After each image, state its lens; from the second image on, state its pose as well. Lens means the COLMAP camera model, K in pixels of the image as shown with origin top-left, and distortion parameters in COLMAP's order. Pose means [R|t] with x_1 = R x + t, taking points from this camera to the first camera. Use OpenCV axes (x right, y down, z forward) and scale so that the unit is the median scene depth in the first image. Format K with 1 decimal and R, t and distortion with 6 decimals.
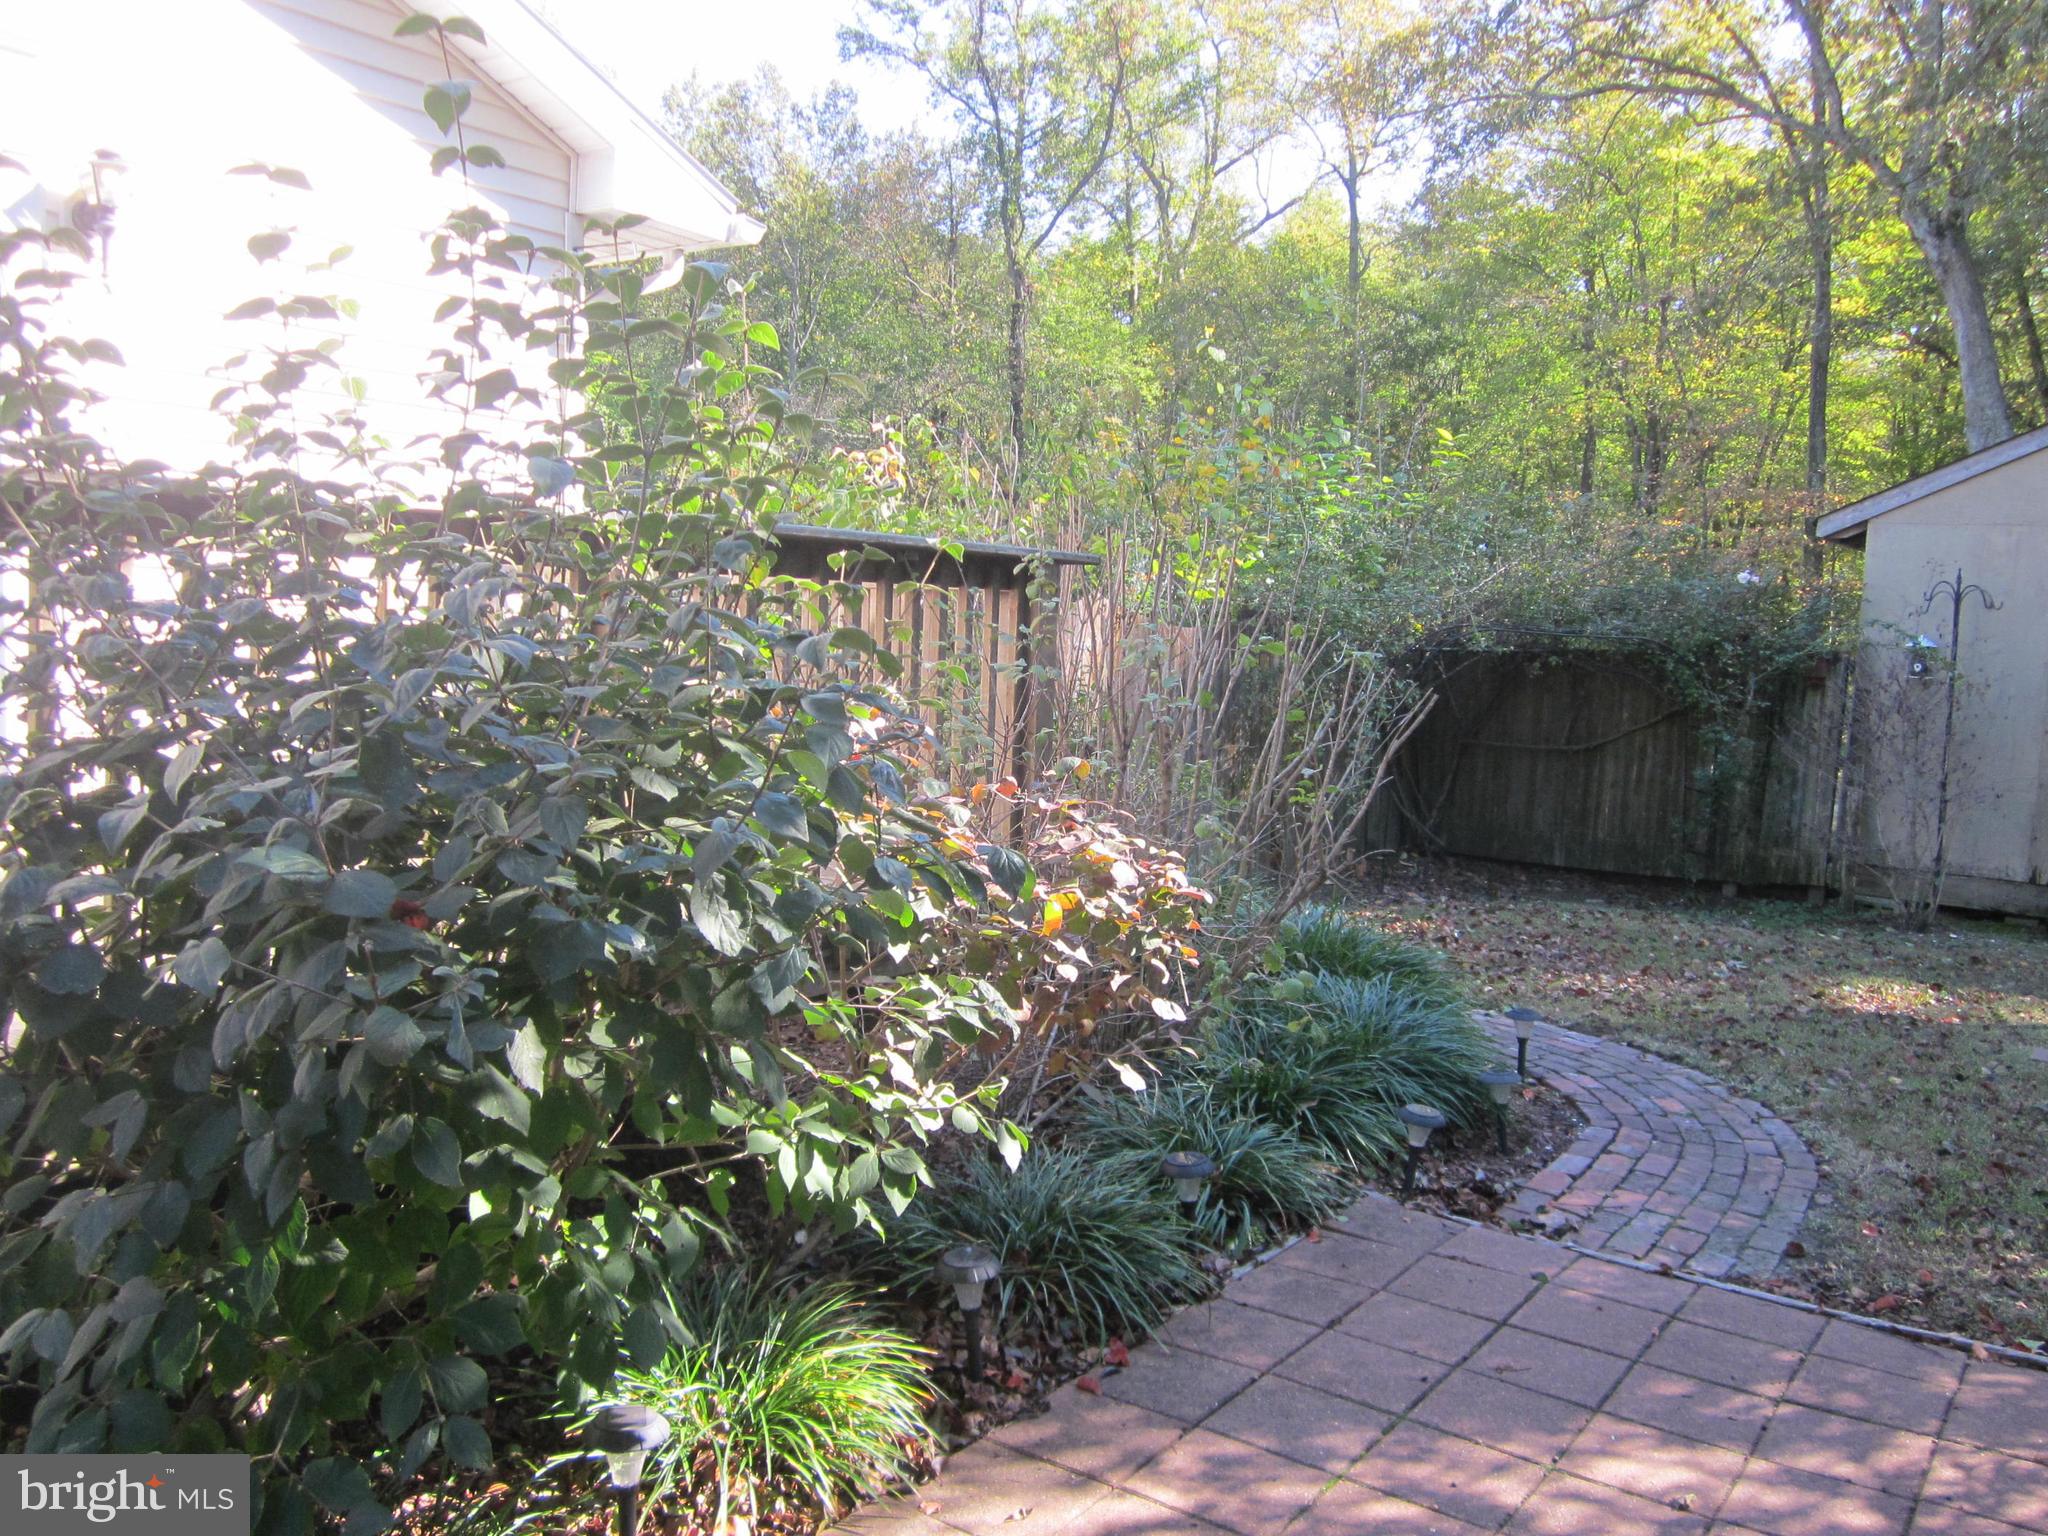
lens RADIAL K [[1802.9, 0, 1024.0], [0, 1802.9, 768.0], [0, 0, 1]] dist [-0.006590, -0.005570]
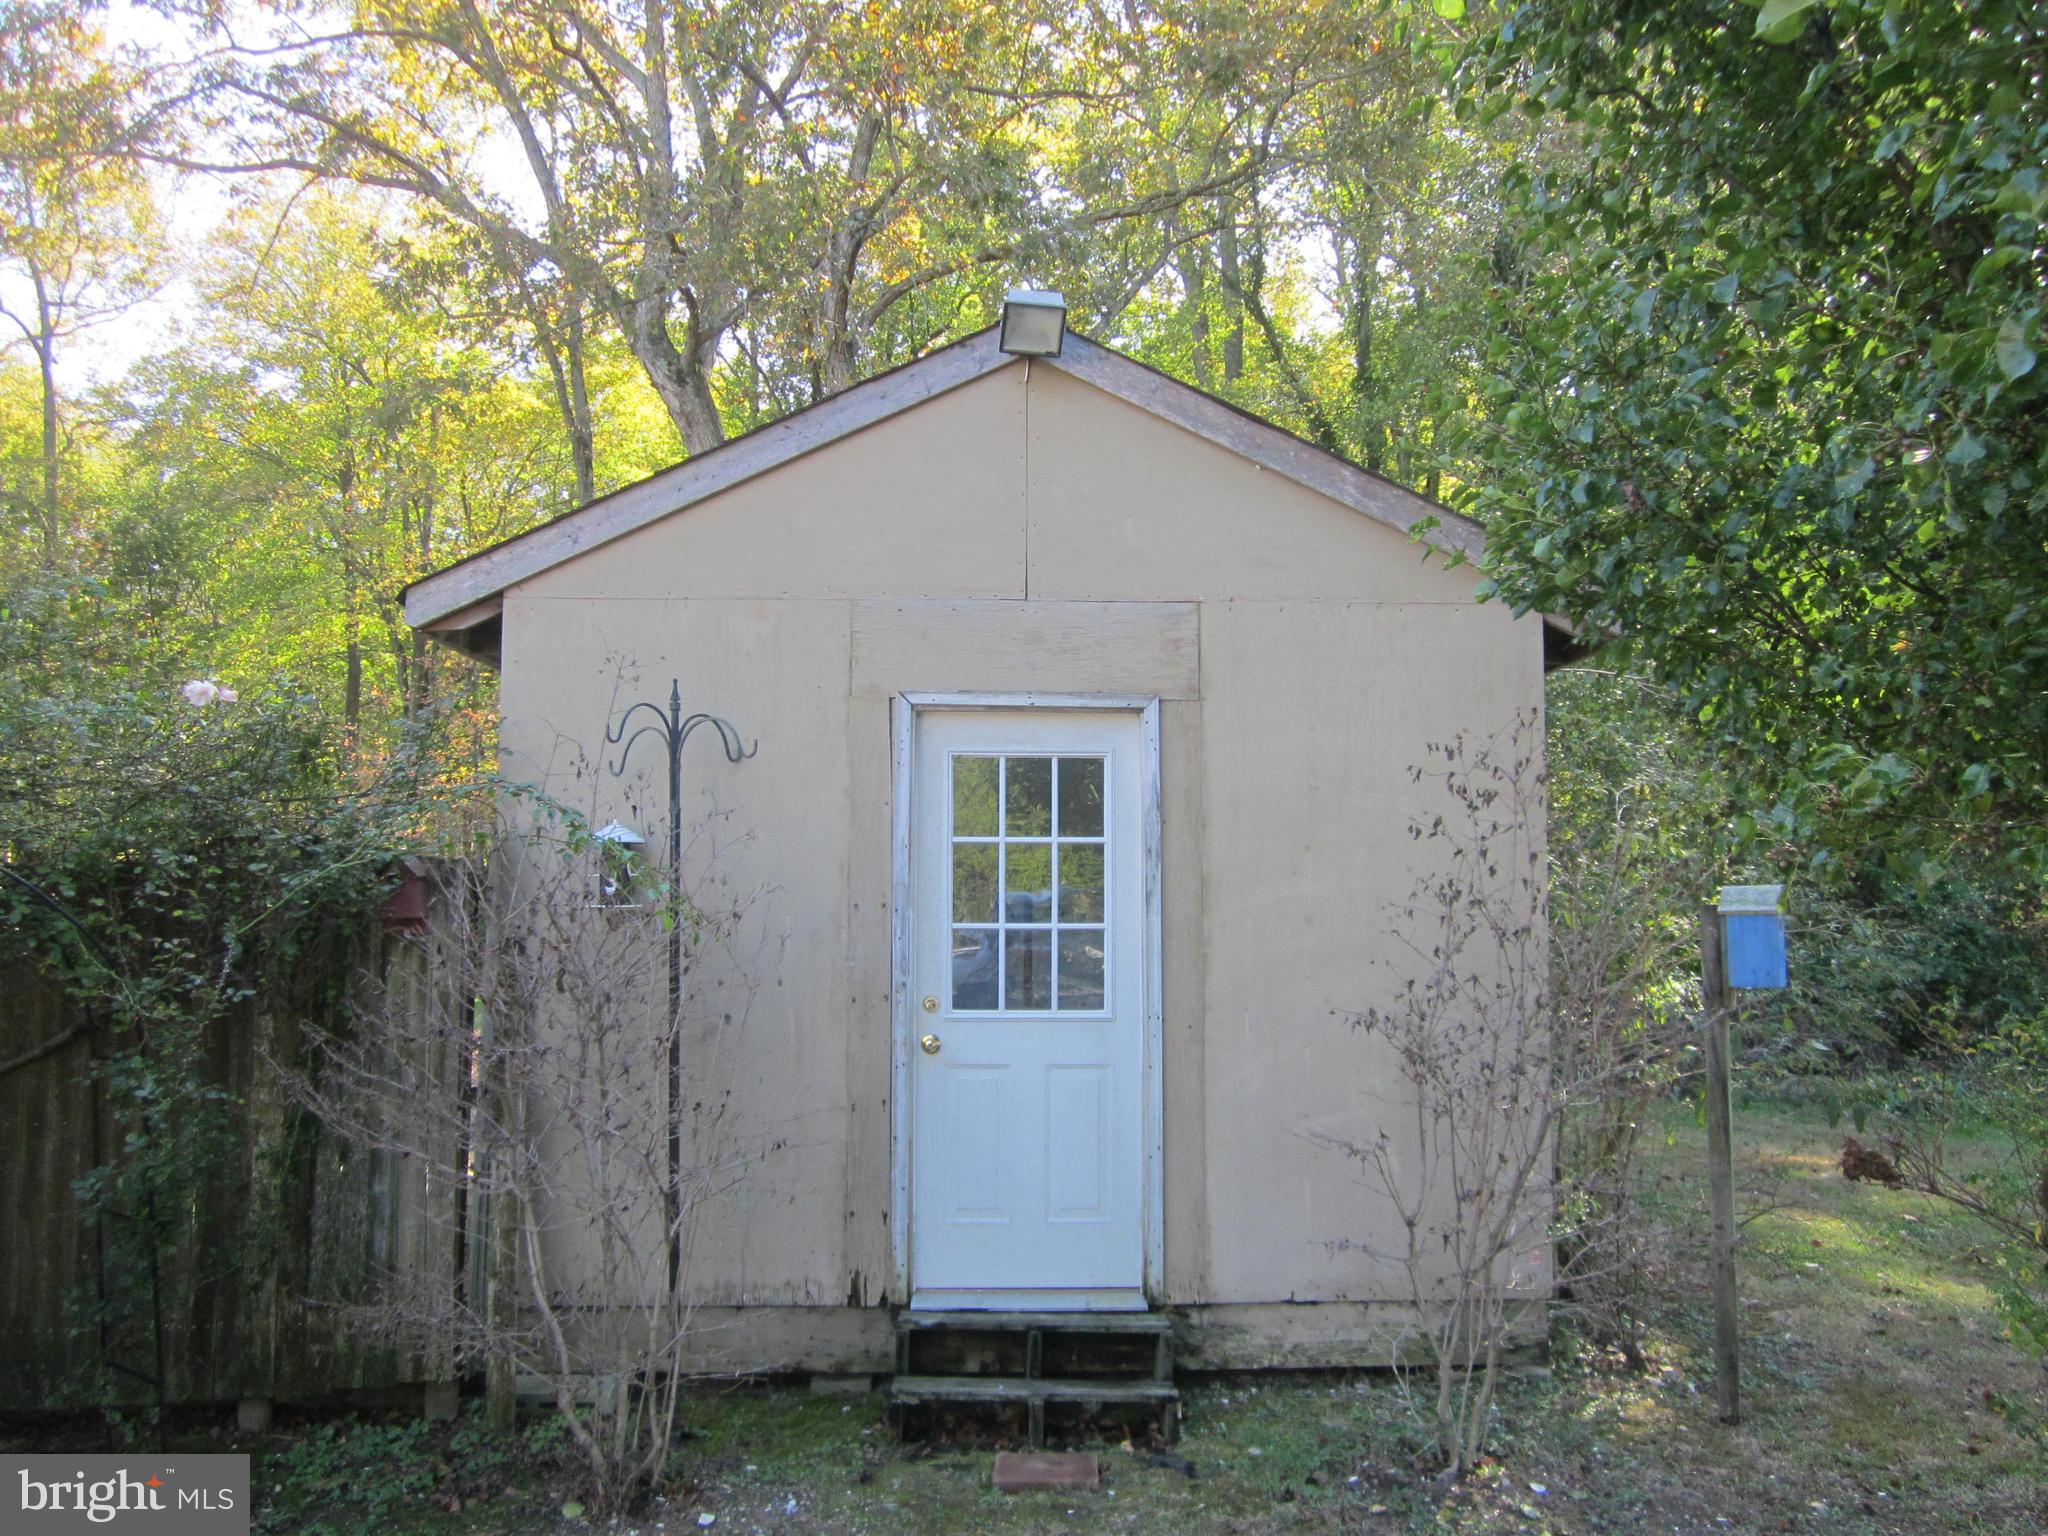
lens RADIAL K [[1672.8, 0, 1024.0], [0, 1672.8, 768.0], [0, 0, 1]] dist [-0.000252, -0.001579]
pose [[0.803062, -0.006232, 0.595863, 0.313313], [0.090009, 0.989741, -0.110956, -0.027033], [-0.589059, 0.142737, 0.795384, 0.564265]]
